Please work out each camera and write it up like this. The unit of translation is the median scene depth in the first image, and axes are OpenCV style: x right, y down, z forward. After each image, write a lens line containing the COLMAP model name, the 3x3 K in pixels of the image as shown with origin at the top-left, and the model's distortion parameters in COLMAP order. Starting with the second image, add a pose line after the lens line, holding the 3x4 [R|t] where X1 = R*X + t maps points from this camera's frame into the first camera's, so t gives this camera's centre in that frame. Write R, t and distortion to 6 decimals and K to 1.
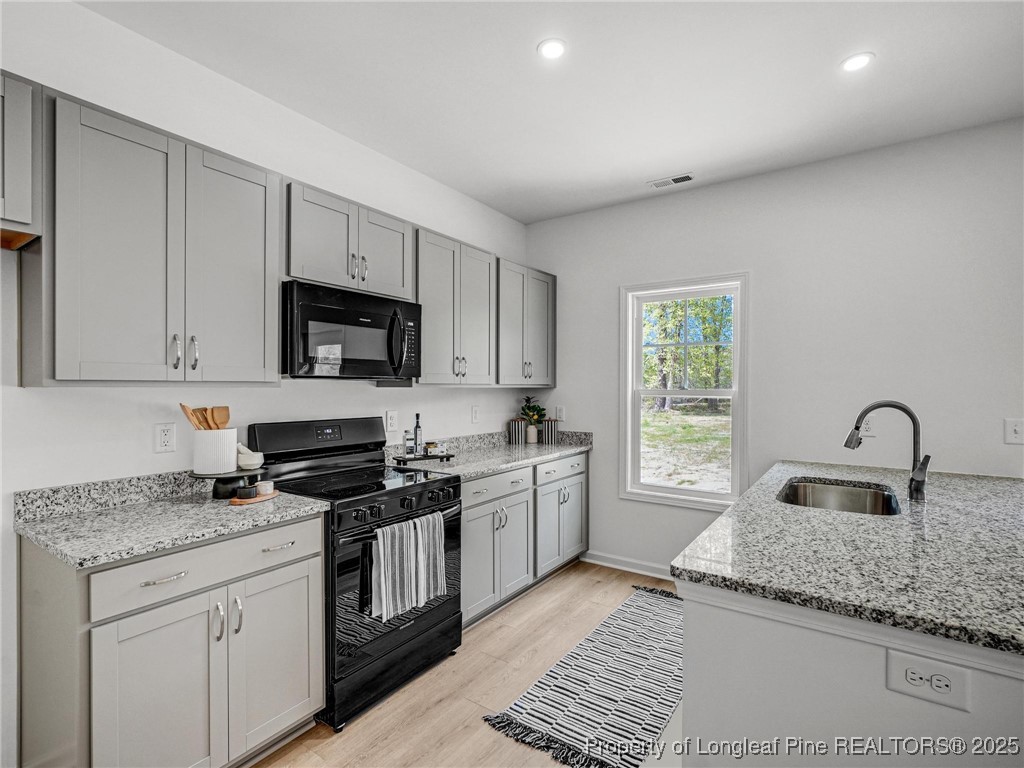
lens RADIAL K [[498.5, 0, 508.8], [0, 498.5, 389.7], [0, 0, 1]] dist [-0.011480, 0.005614]
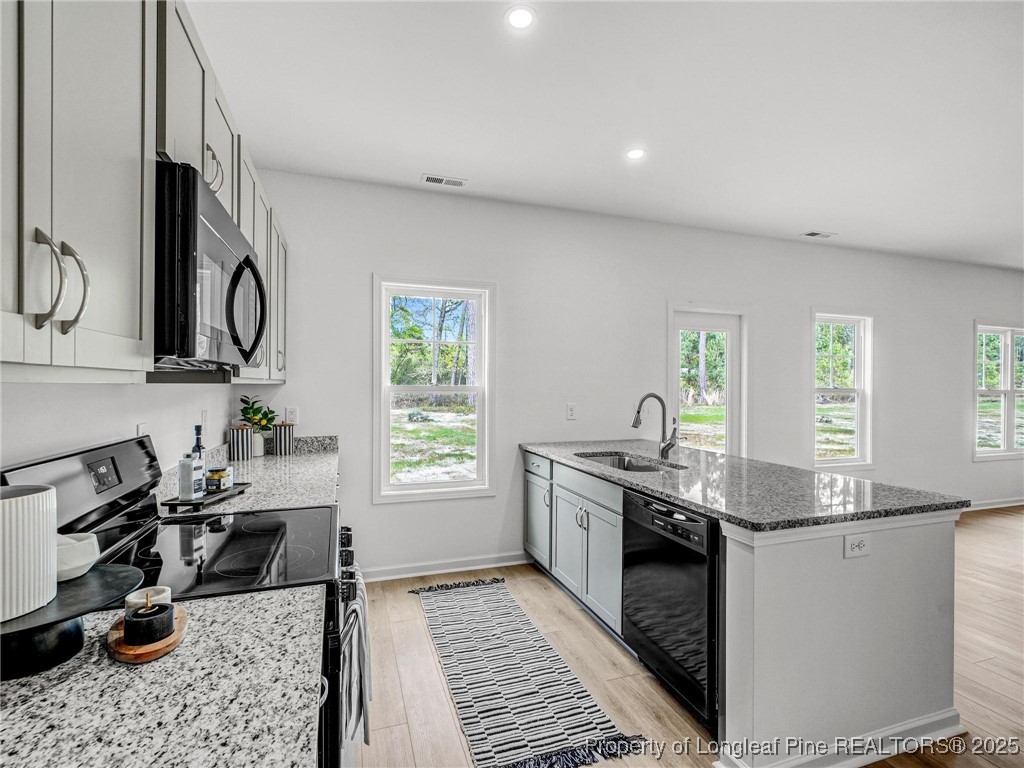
lens RADIAL K [[498.5, 0, 513.5], [0, 498.5, 384.4], [0, 0, 1]] dist [-0.011480, 0.005614]
pose [[0.591403, -0.001694, 0.806374, -0.591020], [0.001980, 0.999998, 0.000648, -0.004812], [-0.806374, 0.001213, 0.591405, 0.405841]]
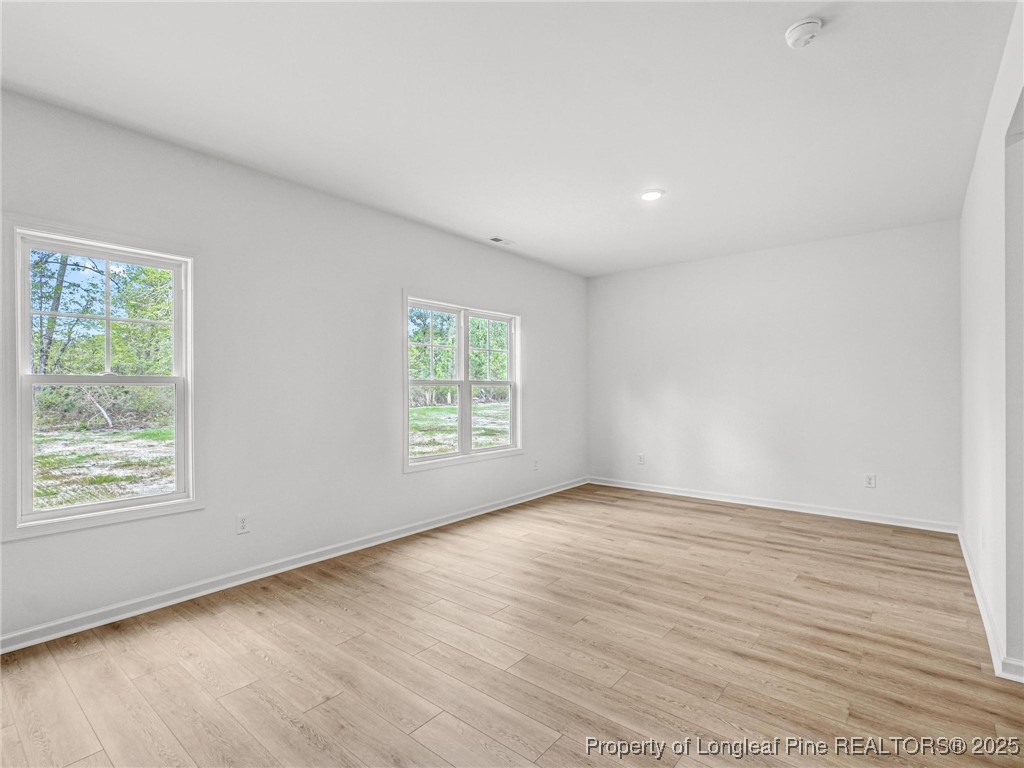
lens RADIAL K [[498.5, 0, 516.8], [0, 498.5, 389.4], [0, 0, 1]] dist [-0.011480, 0.005614]
pose [[0.069538, -0.008968, 0.997539, 0.853530], [0.013628, 0.999875, 0.008039, 0.055894], [-0.997486, 0.013035, 0.069652, -0.538293]]
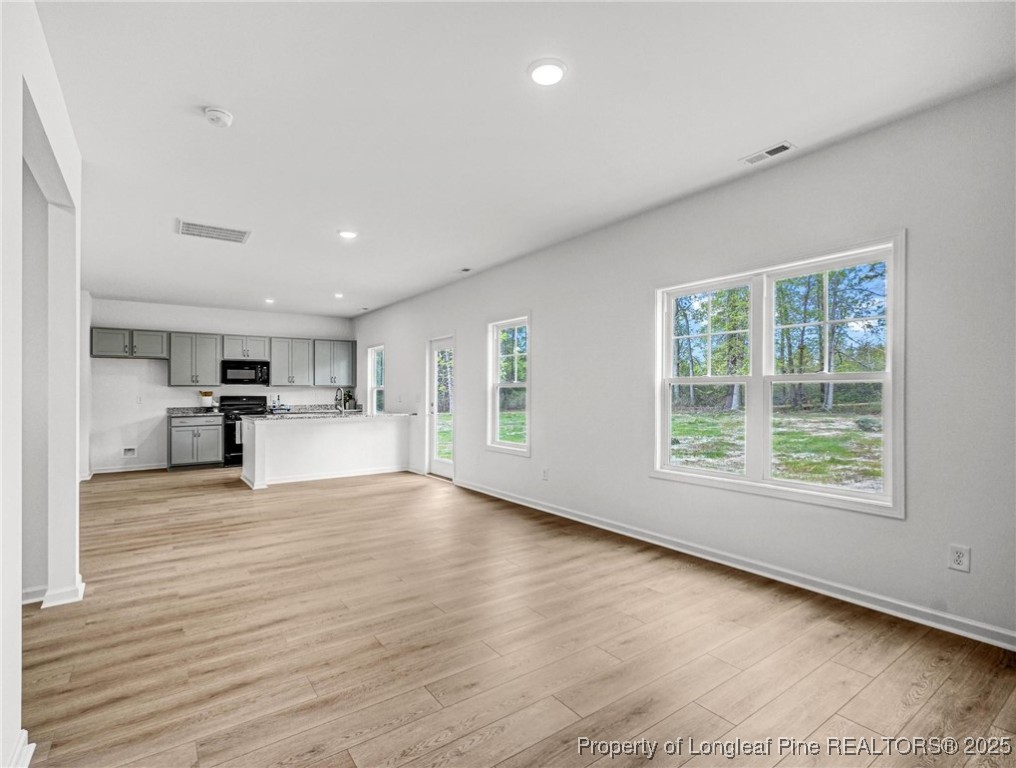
lens RADIAL K [[506.5, 0, 500.1], [0, 506.5, 384.0], [0, 0, 1]] dist [-0.008200, 0.002270]
pose [[0.937737, -0.016495, -0.346953, 2.856182], [0.007859, 0.999624, -0.026282, 0.093705], [0.347256, 0.021919, 0.937514, -1.903048]]
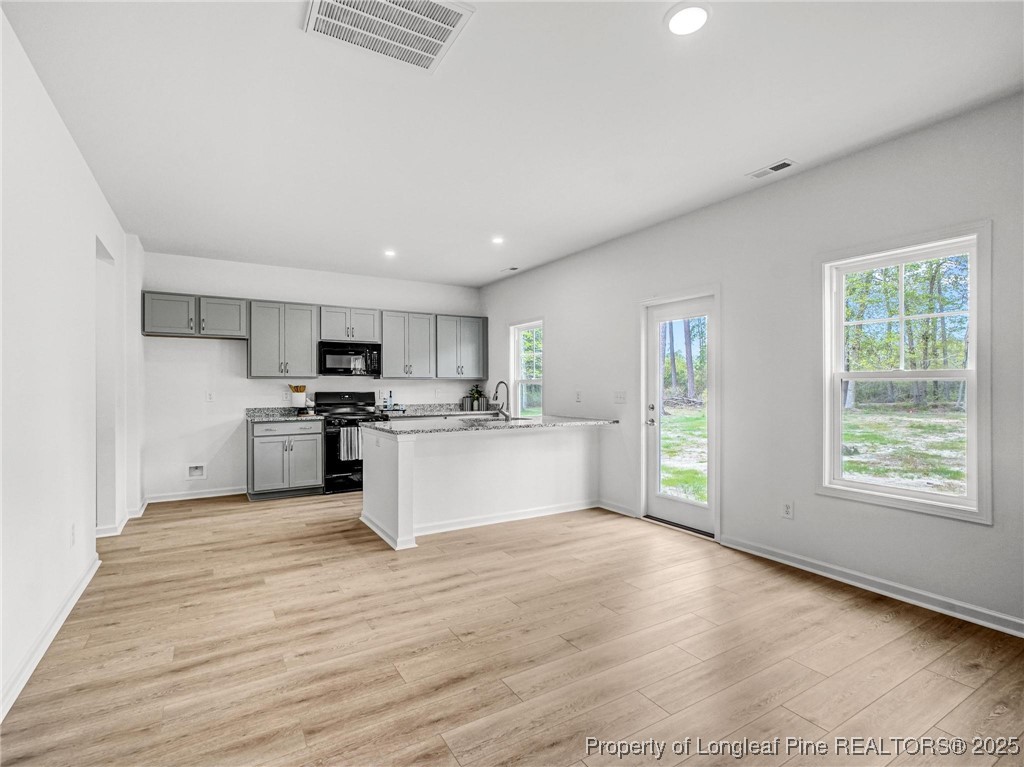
lens RADIAL K [[498.5, 0, 506.3], [0, 498.5, 387.9], [0, 0, 1]] dist [-0.011480, 0.005614]
pose [[0.911802, -0.006102, -0.410586, 1.583698], [0.004973, 0.999980, -0.003818, 0.060262], [0.410601, 0.001440, 0.911814, -1.084861]]
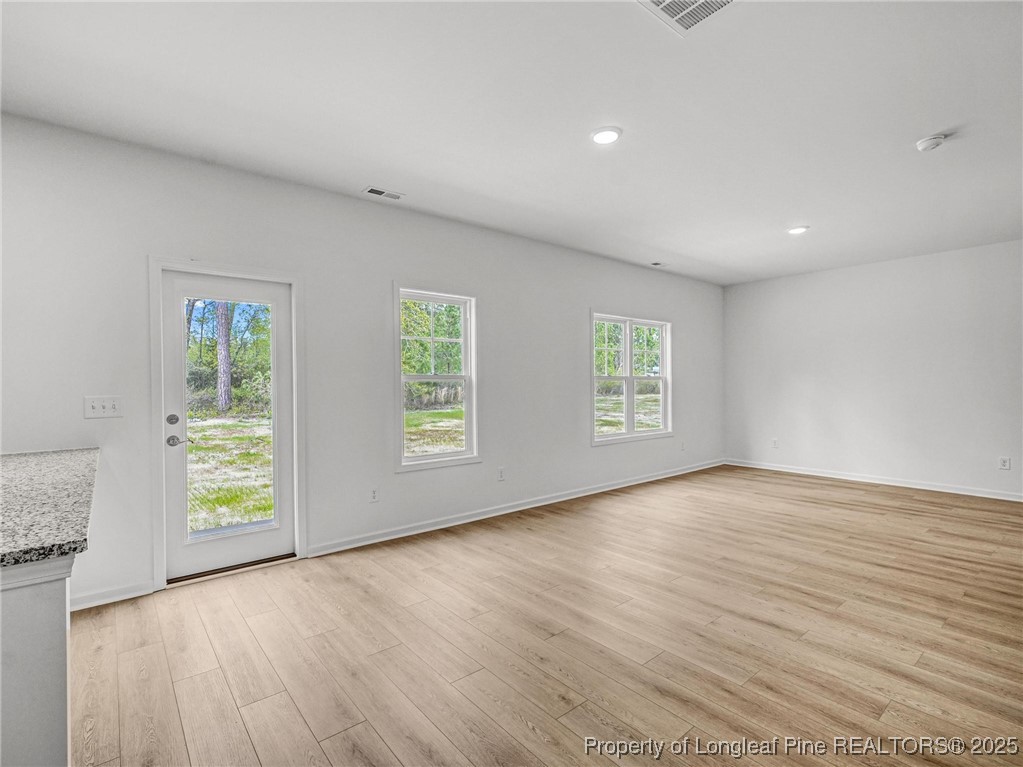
lens RADIAL K [[498.0, 0, 509.9], [0, 498.0, 386.9], [0, 0, 1]] dist [-0.011480, 0.005614]
pose [[0.261457, -0.015391, 0.965092, 0.186165], [0.019484, 0.999753, 0.010665, 0.049654], [-0.965018, 0.016015, 0.261693, -0.241982]]
